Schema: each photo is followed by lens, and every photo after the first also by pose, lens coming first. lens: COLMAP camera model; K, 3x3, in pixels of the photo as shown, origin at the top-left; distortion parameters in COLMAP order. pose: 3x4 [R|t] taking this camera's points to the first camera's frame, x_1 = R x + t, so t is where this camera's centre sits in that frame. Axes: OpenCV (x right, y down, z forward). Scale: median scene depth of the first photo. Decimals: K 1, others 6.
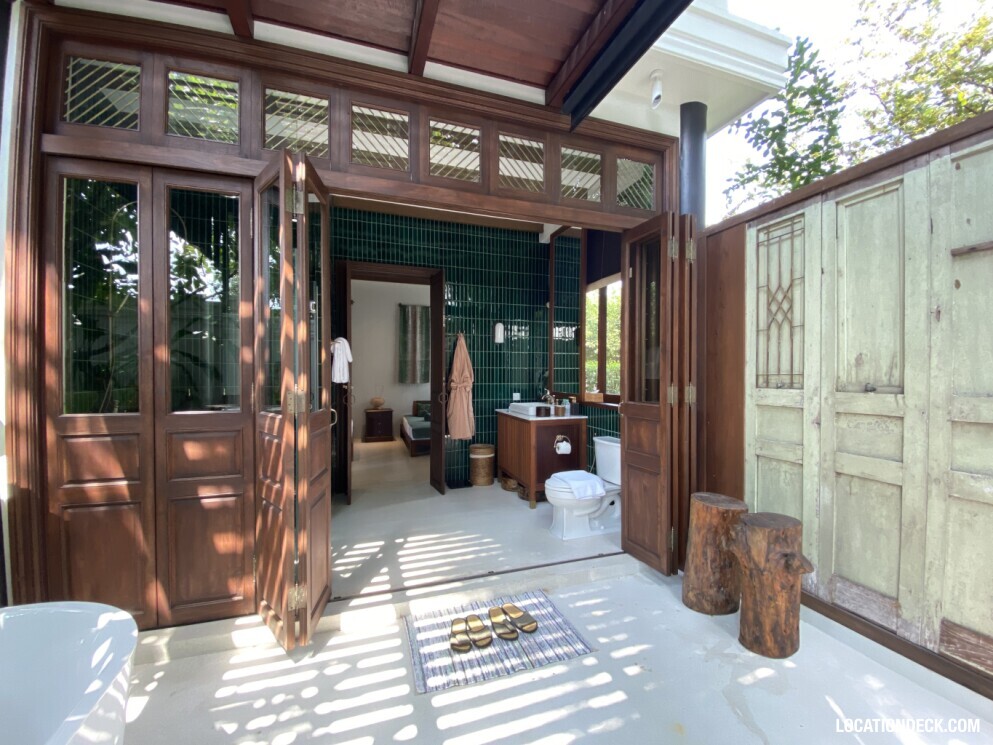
lens RADIAL K [[407.9, 0, 490.4], [0, 407.9, 376.2], [0, 0, 1]] dist [-0.003994, -0.000896]
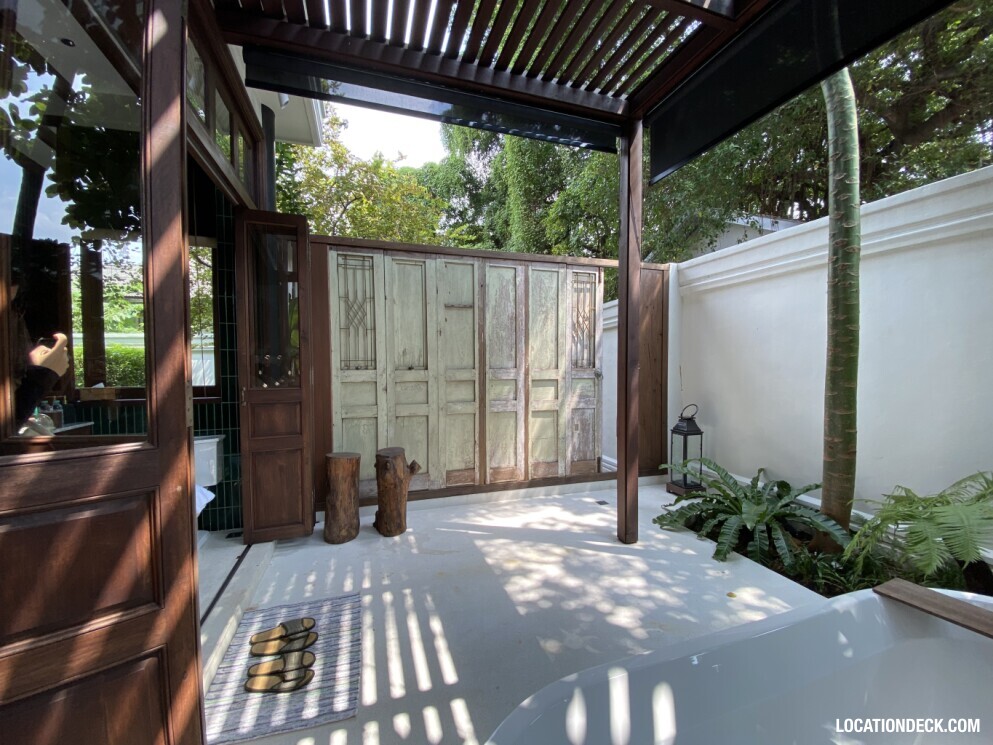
lens RADIAL K [[407.9, 0, 493.1], [0, 407.9, 371.9], [0, 0, 1]] dist [-0.003994, -0.000896]
pose [[0.006974, -0.024658, 0.999672, -0.898370], [0.006245, 0.999678, 0.024614, 0.005284], [-0.999956, 0.006071, 0.007126, 0.594408]]
